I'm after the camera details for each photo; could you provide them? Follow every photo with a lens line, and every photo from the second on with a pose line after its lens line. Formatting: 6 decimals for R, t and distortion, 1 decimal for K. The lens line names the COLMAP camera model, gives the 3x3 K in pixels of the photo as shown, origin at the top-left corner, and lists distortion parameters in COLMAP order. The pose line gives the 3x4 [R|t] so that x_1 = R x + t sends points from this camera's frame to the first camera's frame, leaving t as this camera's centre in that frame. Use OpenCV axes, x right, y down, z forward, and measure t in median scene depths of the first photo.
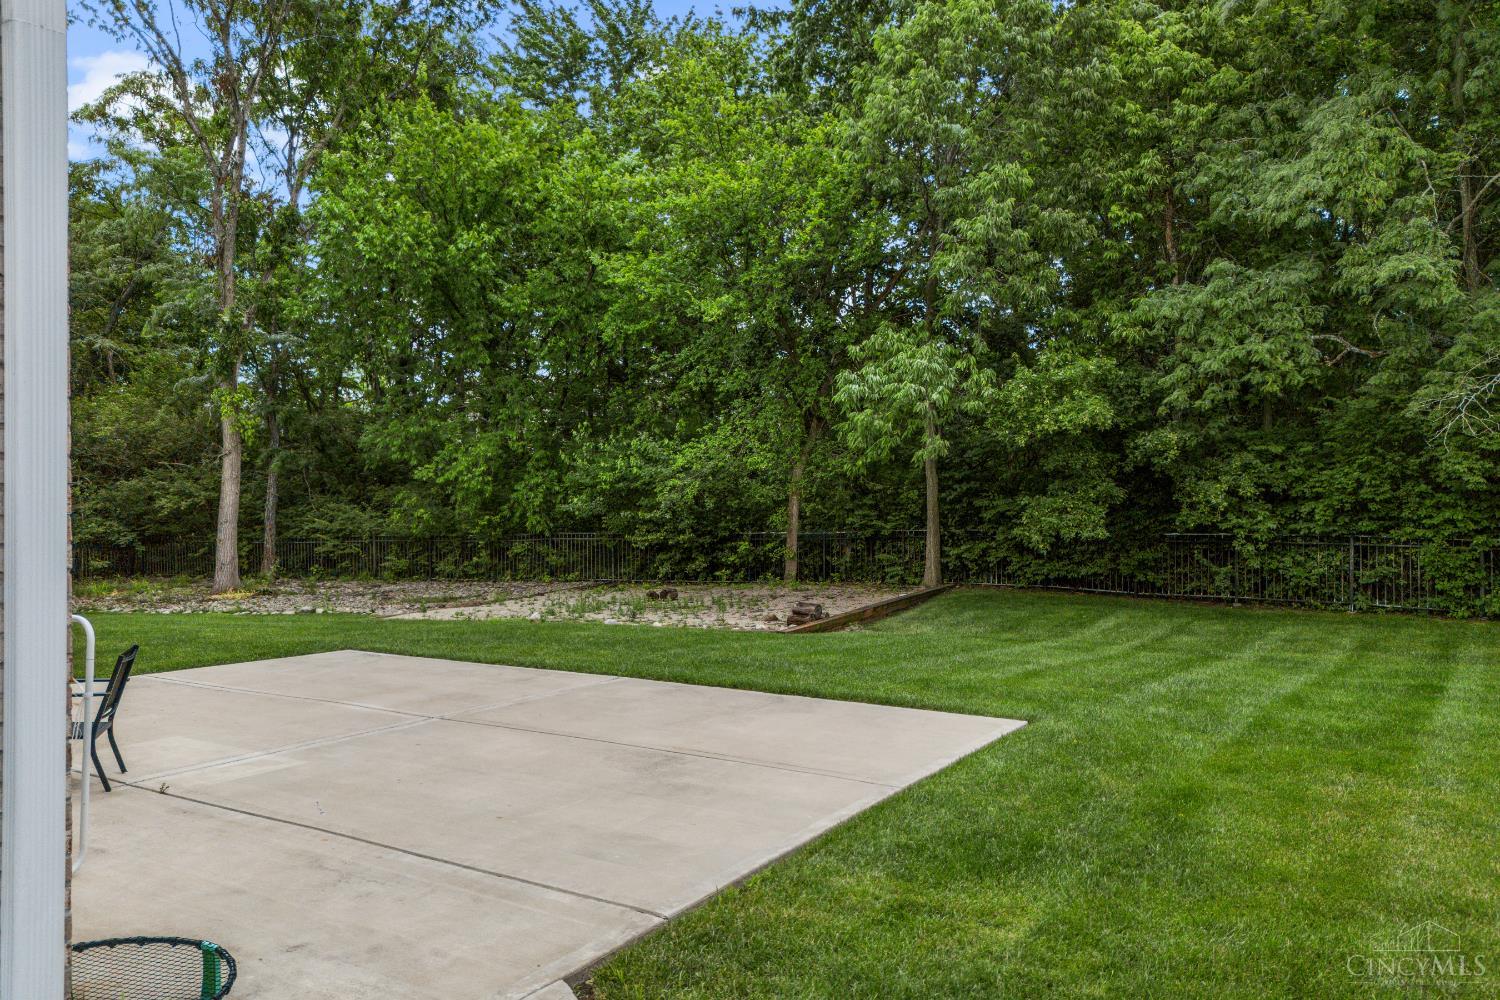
lens RADIAL K [[1110.7, 0, 746.4], [0, 1110.7, 501.2], [0, 0, 1]] dist [0.070443, -0.070716]
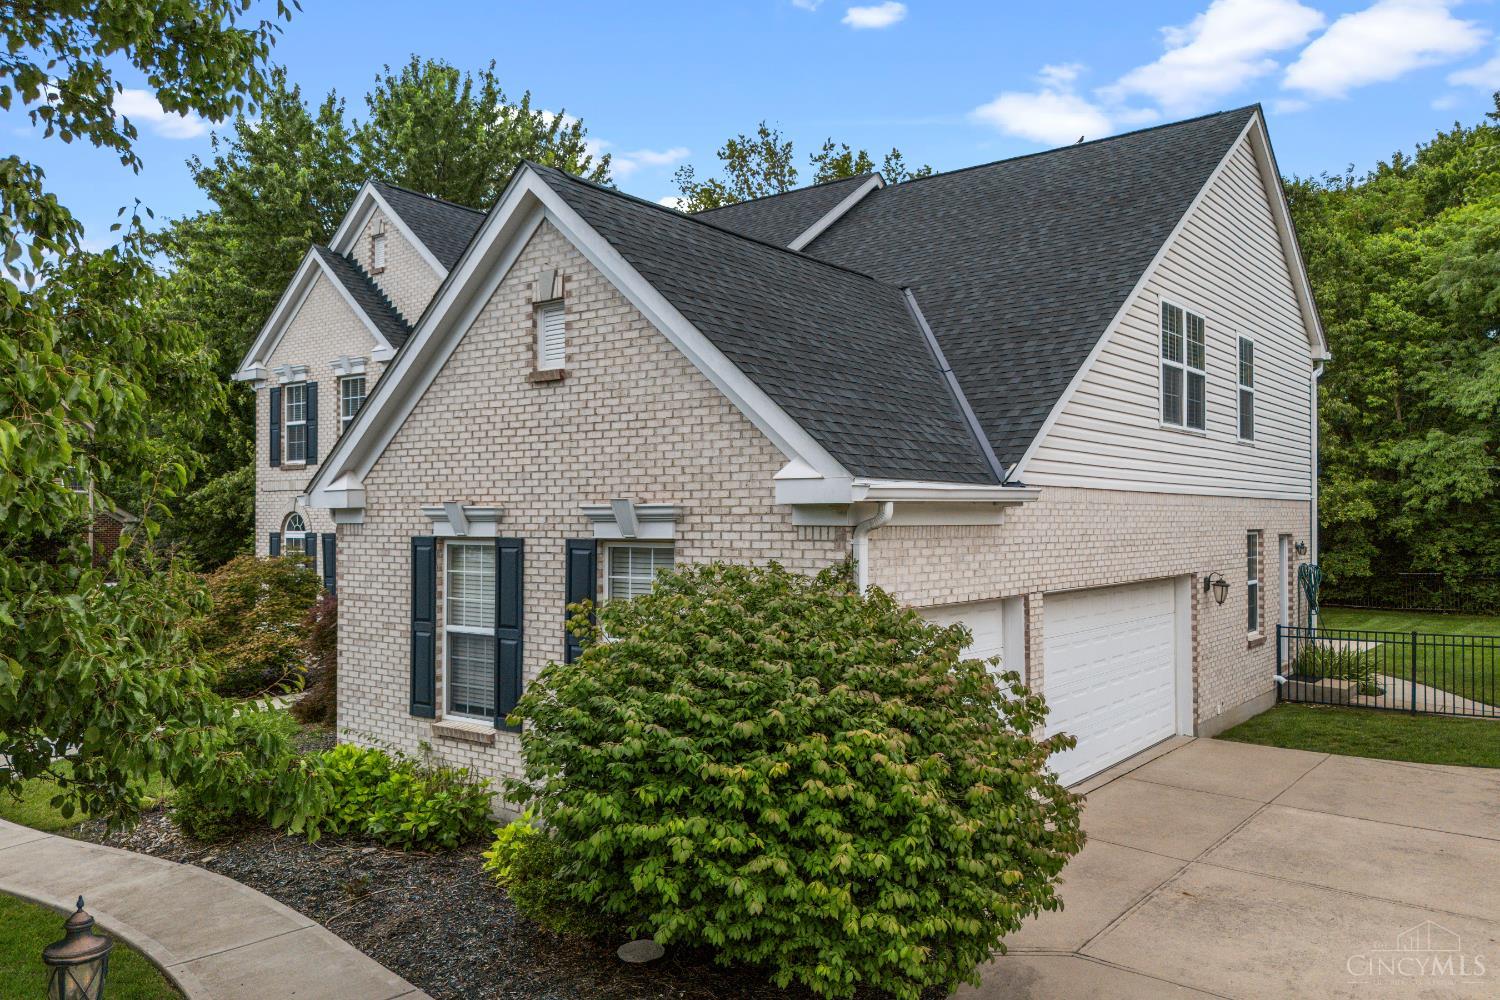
lens RADIAL K [[1110.7, 0, 750.6], [0, 1110.7, 506.9], [0, 0, 1]] dist [0.070443, -0.070716]
pose [[0.995025, -0.011612, -0.098947, -0.533203], [0.009371, 0.999690, -0.023080, -0.050086], [0.099184, 0.022038, 0.994825, -0.992993]]
